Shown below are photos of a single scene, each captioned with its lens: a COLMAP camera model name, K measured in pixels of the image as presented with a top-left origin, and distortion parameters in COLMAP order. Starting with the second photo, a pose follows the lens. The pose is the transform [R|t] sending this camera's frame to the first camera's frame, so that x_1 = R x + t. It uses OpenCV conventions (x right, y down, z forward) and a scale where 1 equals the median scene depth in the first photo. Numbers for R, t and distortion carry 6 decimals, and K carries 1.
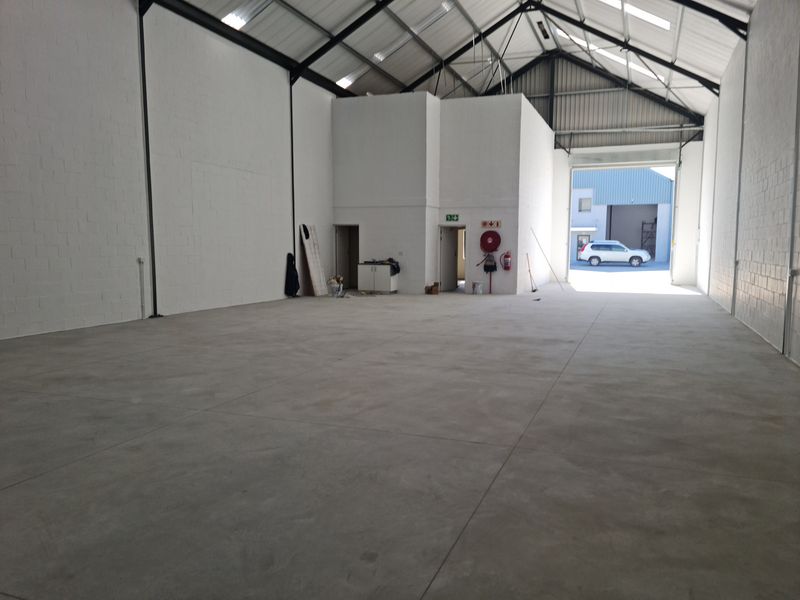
lens RADIAL K [[748.9, 0, 398.6], [0, 748.9, 278.5], [0, 0, 1]] dist [0.196883, -0.294969]
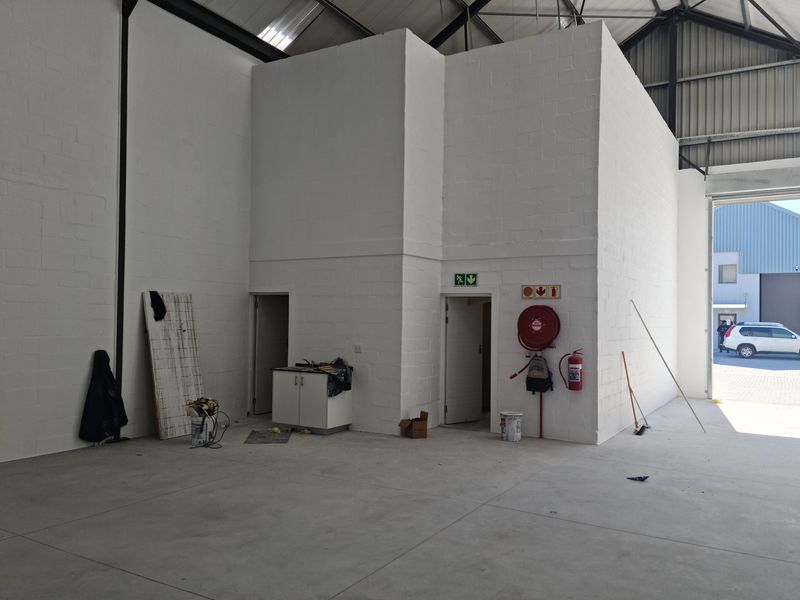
lens RADIAL K [[748.9, 0, 398.6], [0, 748.9, 278.5], [0, 0, 1]] dist [0.196883, -0.294969]
pose [[0.987644, -0.000856, -0.156711, 0.104741], [-0.014775, 0.995022, -0.098551, -0.030499], [0.156016, 0.099648, 0.982715, 0.488578]]
